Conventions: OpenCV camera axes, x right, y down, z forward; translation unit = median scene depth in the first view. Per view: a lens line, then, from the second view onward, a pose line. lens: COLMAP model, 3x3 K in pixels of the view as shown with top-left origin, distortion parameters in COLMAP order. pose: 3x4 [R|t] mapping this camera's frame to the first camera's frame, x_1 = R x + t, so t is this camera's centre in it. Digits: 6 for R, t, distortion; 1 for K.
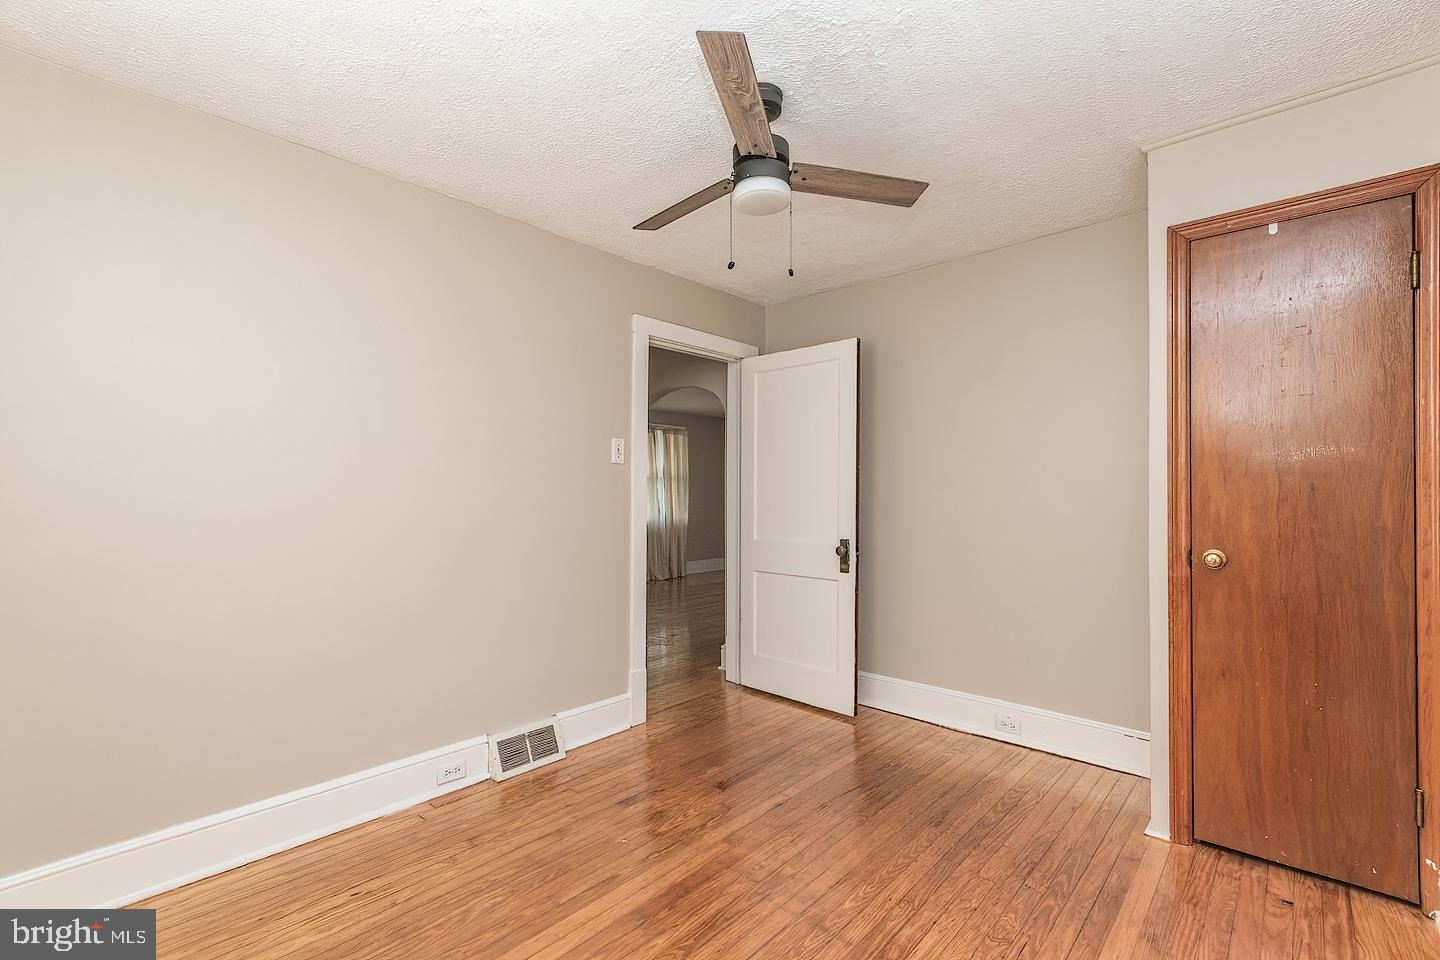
lens RADIAL K [[634.0, 0, 716.6], [0, 634.0, 488.0], [0, 0, 1]] dist [0.000496, -0.000161]
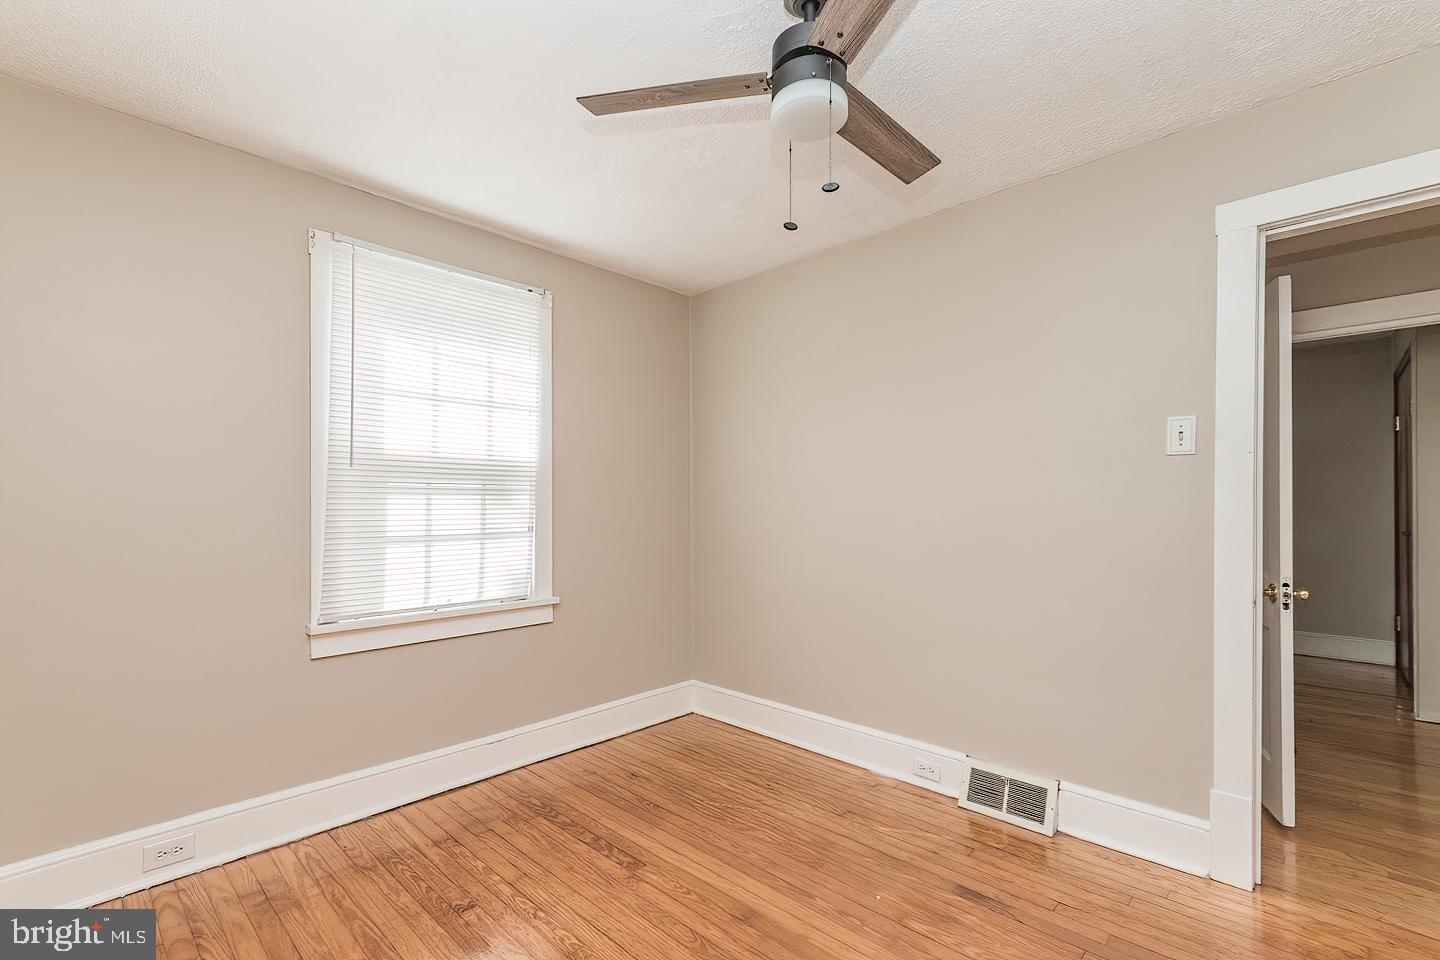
lens RADIAL K [[634.0, 0, 716.6], [0, 634.0, 488.0], [0, 0, 1]] dist [0.000496, -0.000161]
pose [[-0.014499, -0.024014, -0.999606, 0.658937], [0.006987, 0.999685, -0.024117, 0.011223], [0.999870, -0.007334, -0.014327, 0.702408]]
